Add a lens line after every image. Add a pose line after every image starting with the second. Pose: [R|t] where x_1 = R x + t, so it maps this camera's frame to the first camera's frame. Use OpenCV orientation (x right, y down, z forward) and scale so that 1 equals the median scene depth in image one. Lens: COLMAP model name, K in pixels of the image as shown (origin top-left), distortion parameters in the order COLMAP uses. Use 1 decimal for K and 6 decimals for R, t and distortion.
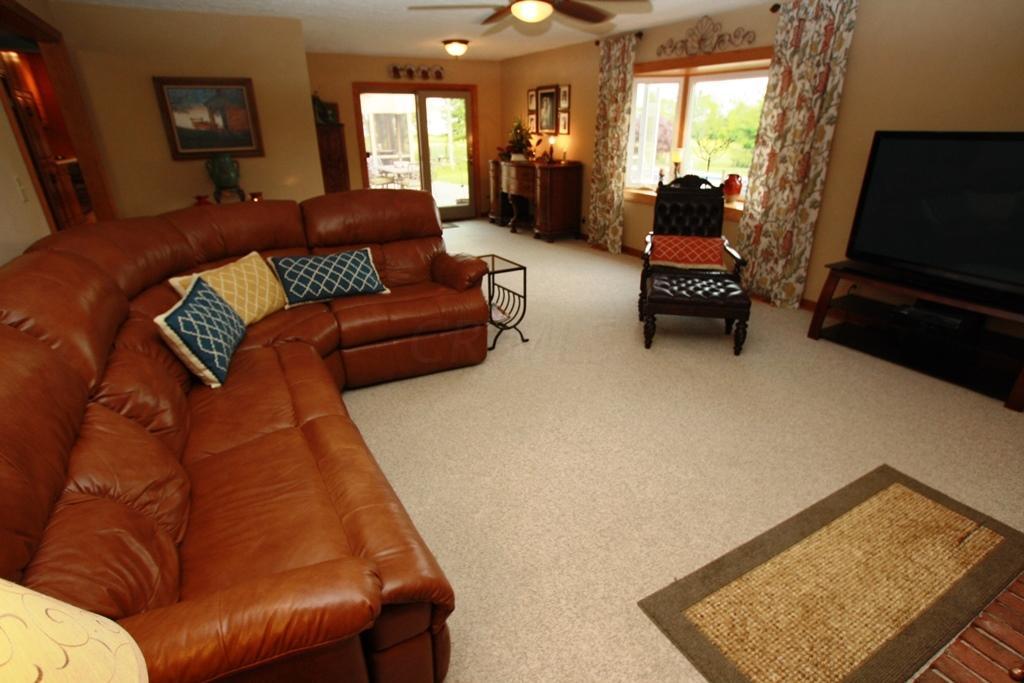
lens RADIAL K [[517.0, 0, 523.3], [0, 517.0, 355.2], [0, 0, 1]] dist [-0.058967, 0.029115]
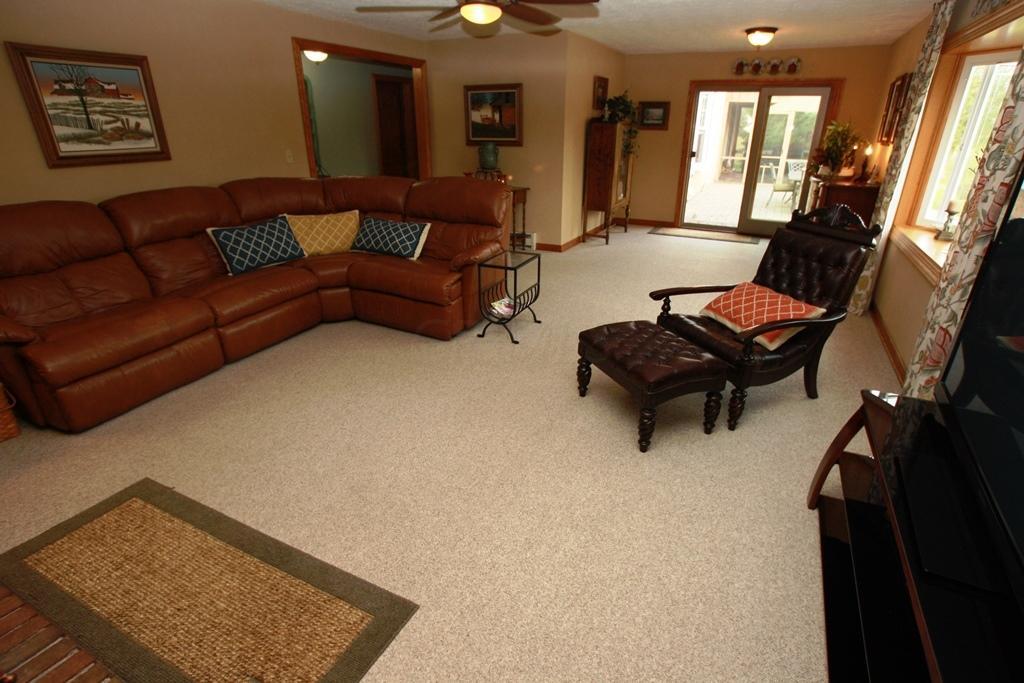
lens RADIAL K [[517.0, 0, 523.3], [0, 517.0, 355.2], [0, 0, 1]] dist [-0.058967, 0.029115]
pose [[0.574050, 0.351533, -0.739521, 0.594072], [-0.343533, 0.923220, 0.172189, -0.144433], [0.743270, 0.155205, 0.650738, 0.281060]]
